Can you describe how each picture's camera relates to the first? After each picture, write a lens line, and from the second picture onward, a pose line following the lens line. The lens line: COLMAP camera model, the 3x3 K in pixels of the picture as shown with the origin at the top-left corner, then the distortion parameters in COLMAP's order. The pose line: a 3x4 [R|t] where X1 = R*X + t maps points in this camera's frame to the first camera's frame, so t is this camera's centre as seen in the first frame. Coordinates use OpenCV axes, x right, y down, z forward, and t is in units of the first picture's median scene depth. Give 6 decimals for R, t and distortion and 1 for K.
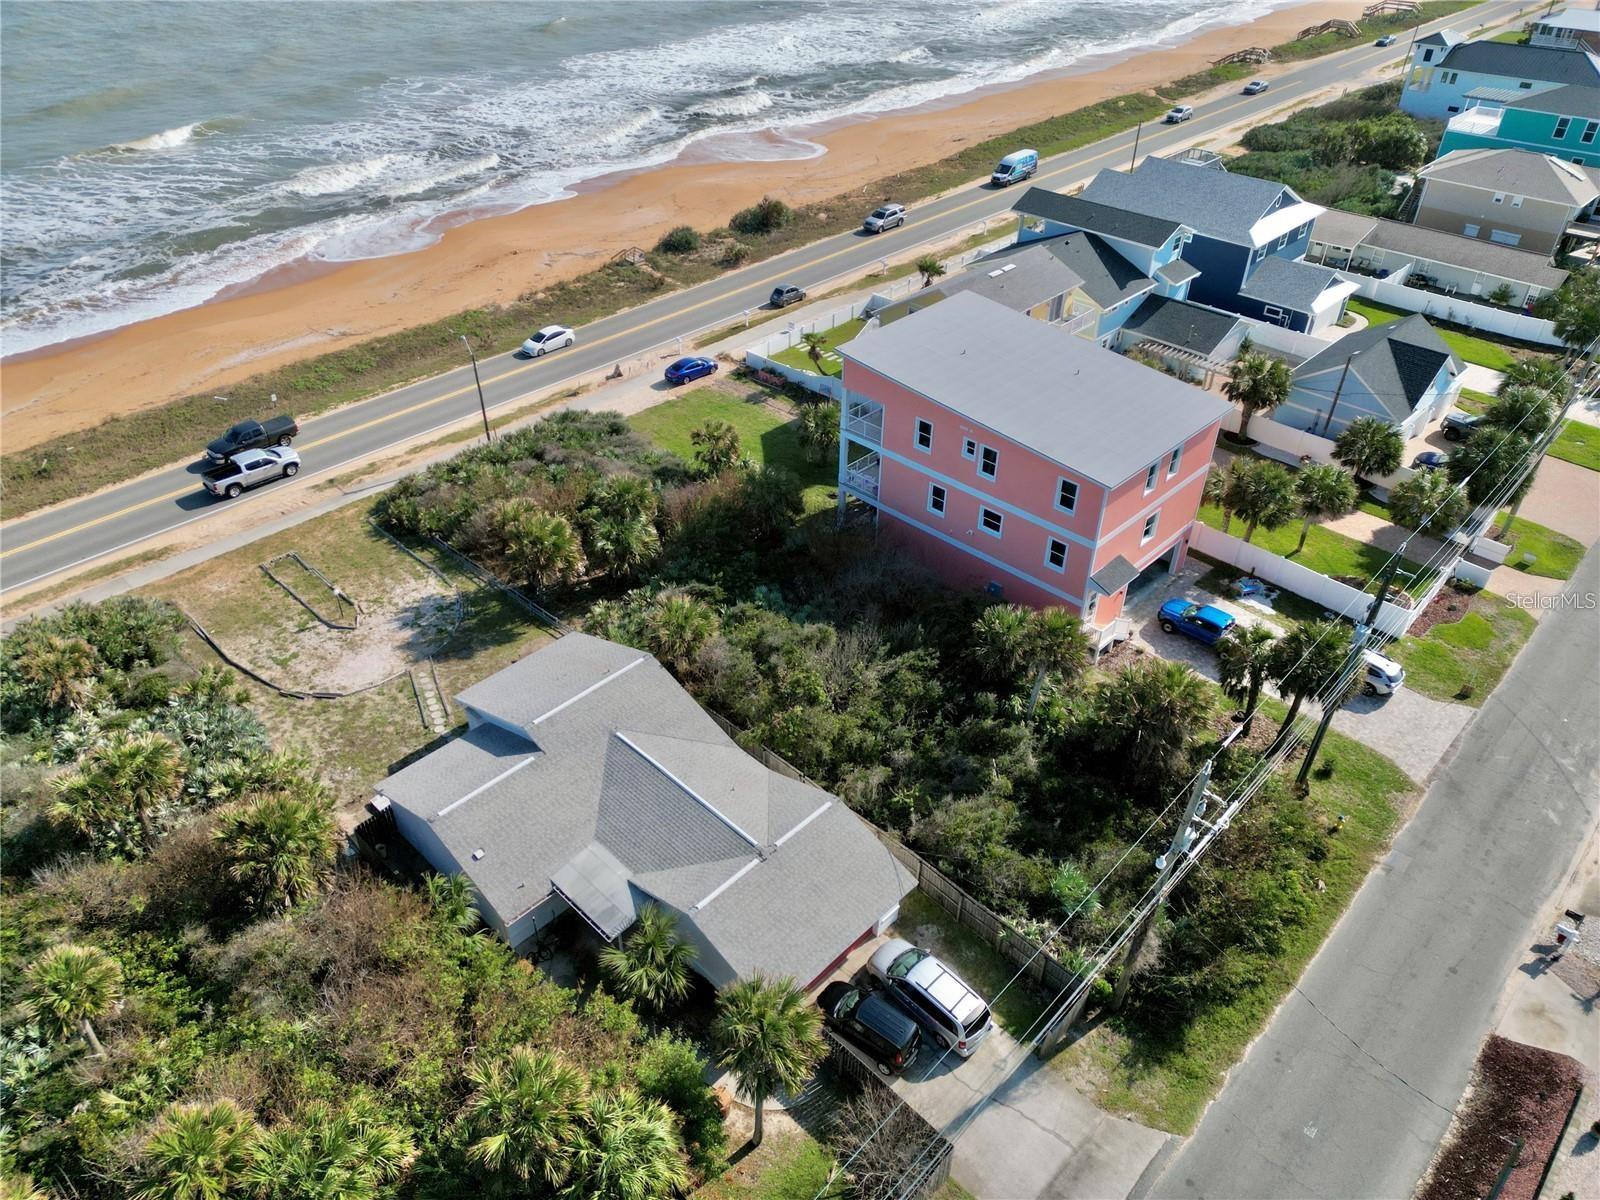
lens RADIAL K [[1111.5, 0, 796.1], [0, 1111.5, 590.0], [0, 0, 1]] dist [0.083815, -0.077510]
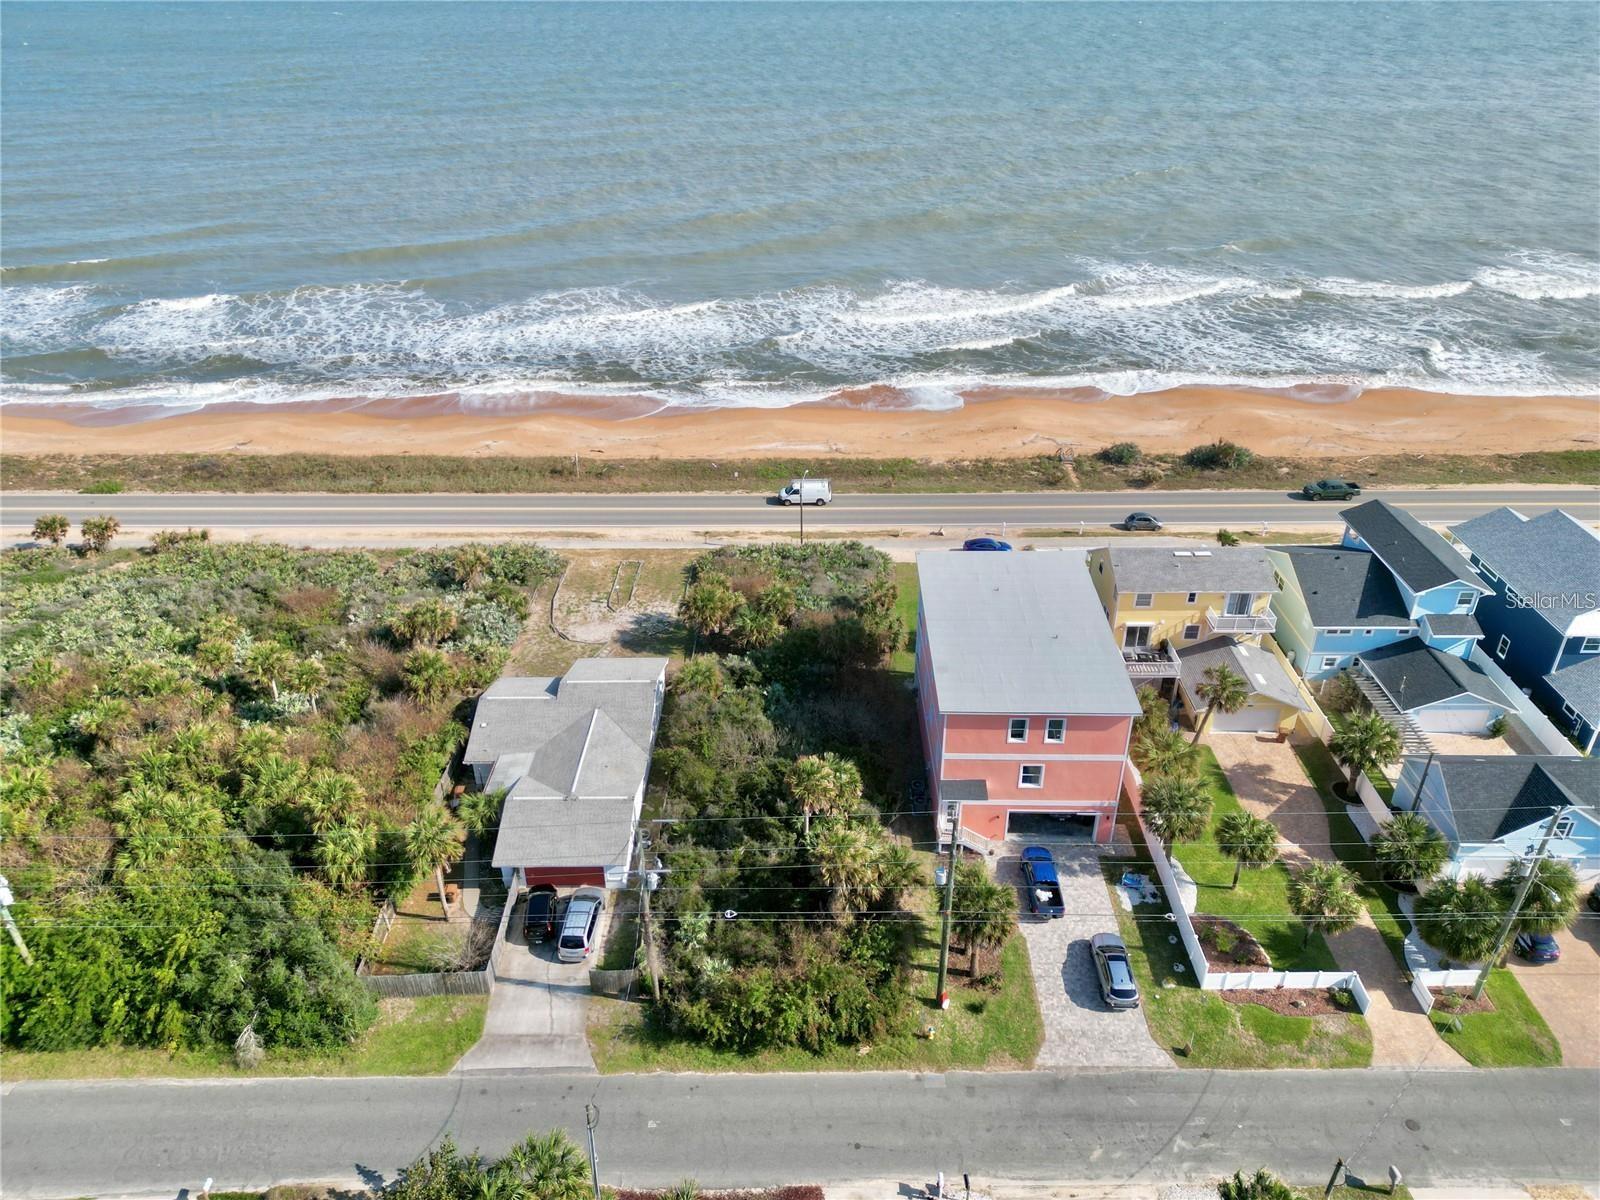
lens RADIAL K [[1111.5, 0, 796.1], [0, 1111.5, 590.0], [0, 0, 1]] dist [0.083815, -0.077510]
pose [[0.694829, 0.351668, -0.627329, 0.770461], [-0.418305, 0.907180, 0.045232, -0.173207], [0.585007, 0.230987, 0.777439, -0.100199]]
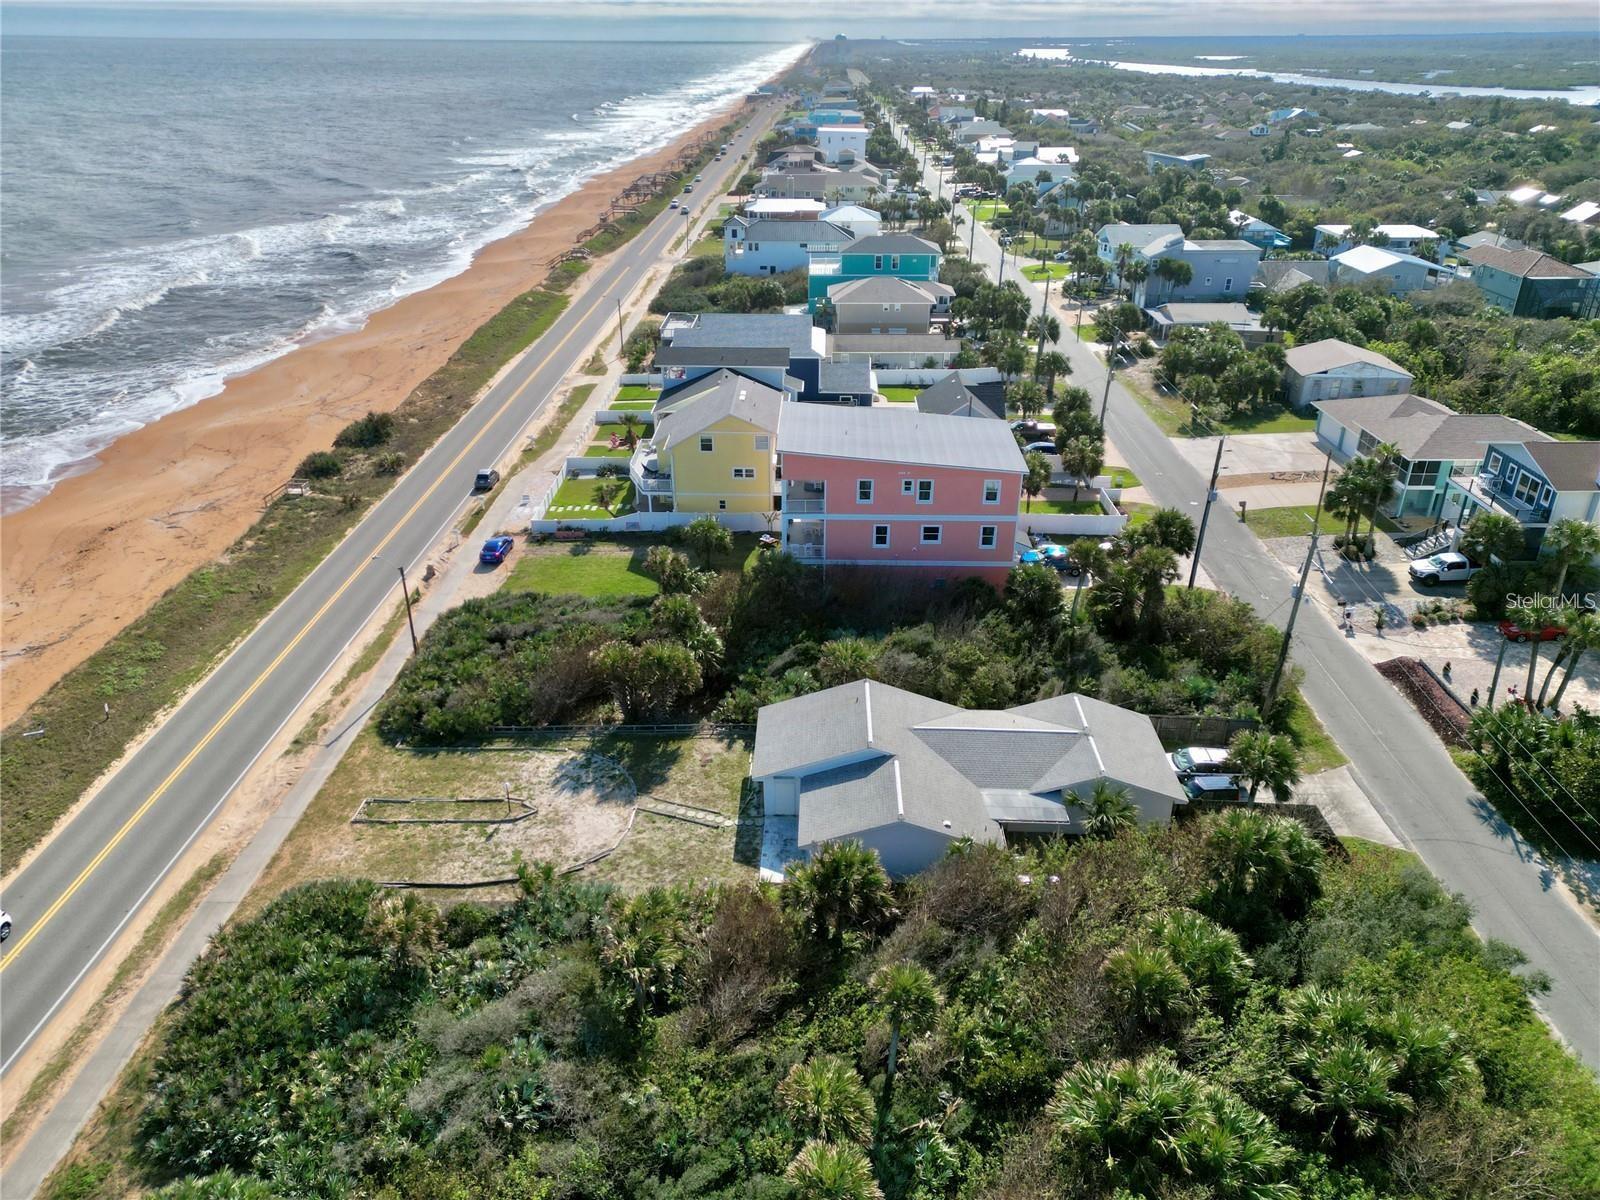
lens RADIAL K [[1111.5, 0, 796.1], [0, 1111.5, 590.0], [0, 0, 1]] dist [0.083815, -0.077510]
pose [[0.734725, -0.302376, 0.607247, -0.757691], [0.402342, 0.914957, -0.031207, -0.022013], [-0.546169, 0.267249, 0.793900, 0.025086]]
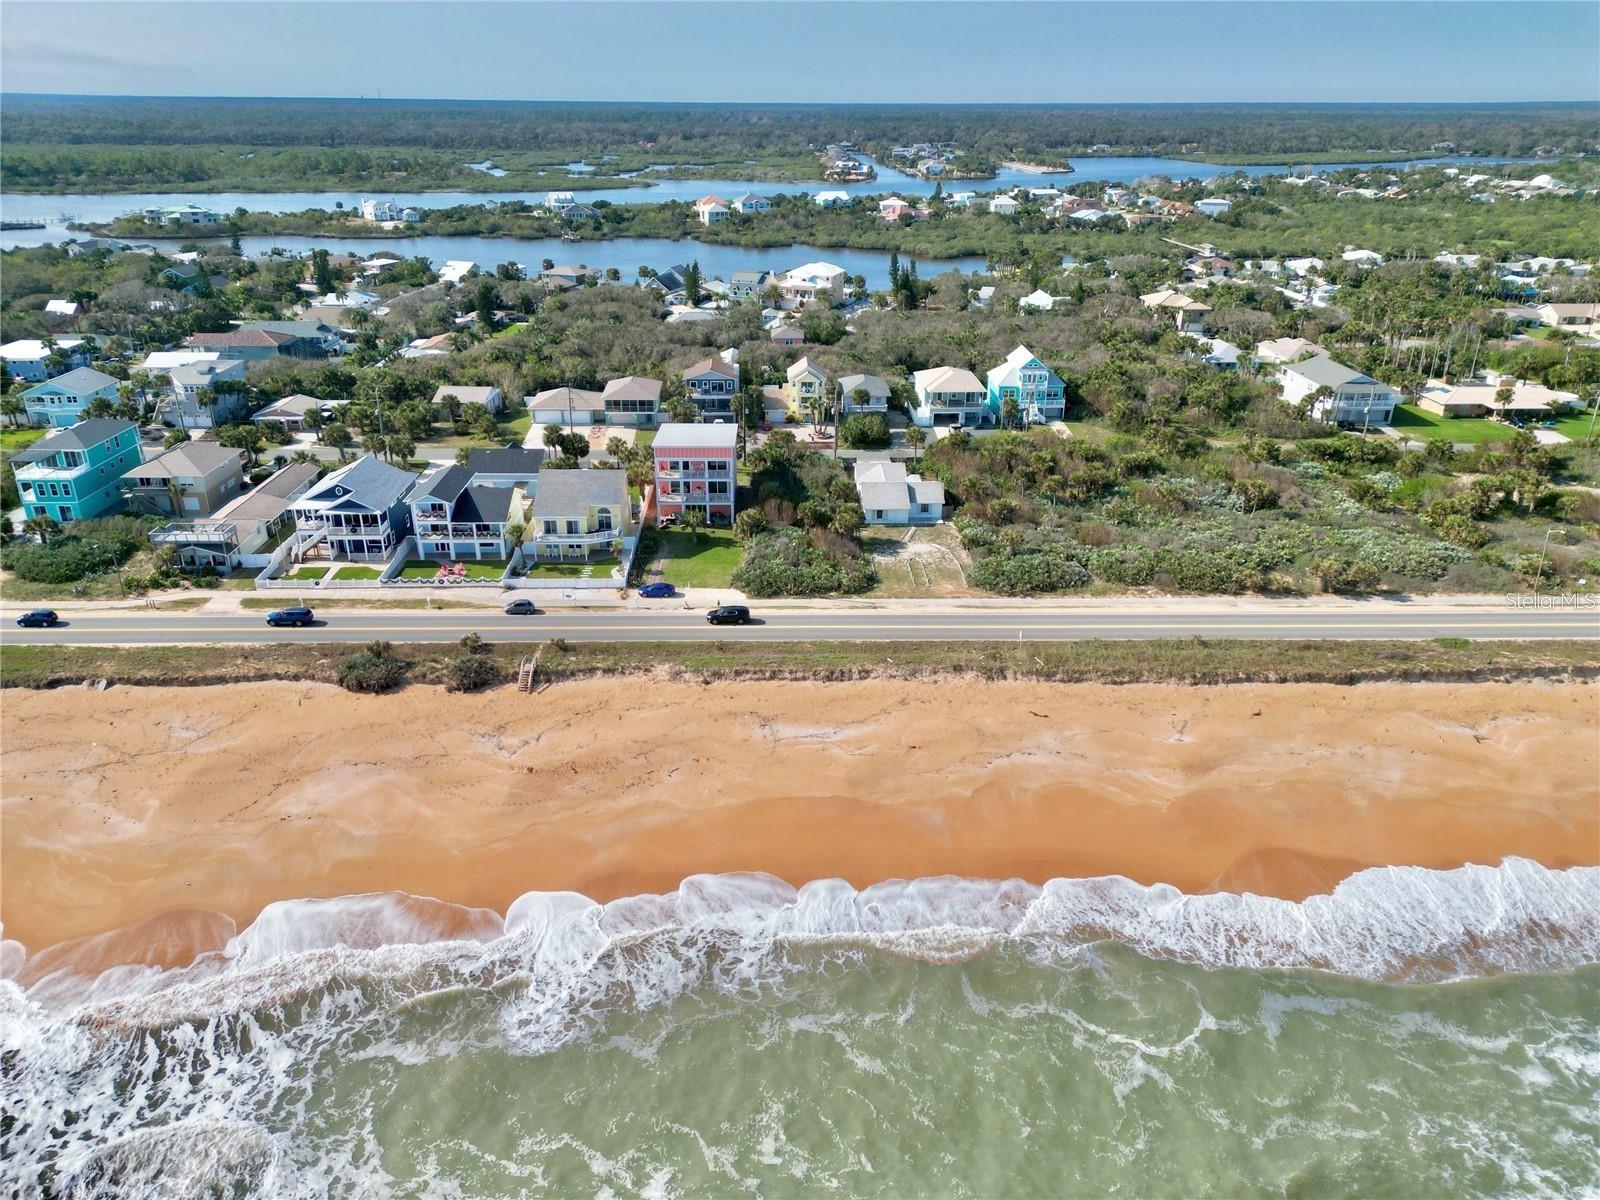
lens RADIAL K [[1111.5, 0, 796.1], [0, 1111.5, 590.0], [0, 0, 1]] dist [0.083815, -0.077510]
pose [[-0.712153, -0.294620, 0.637210, -1.794063], [0.408838, 0.563817, 0.717608, -1.804364], [-0.570692, 0.771563, -0.281072, 1.883810]]
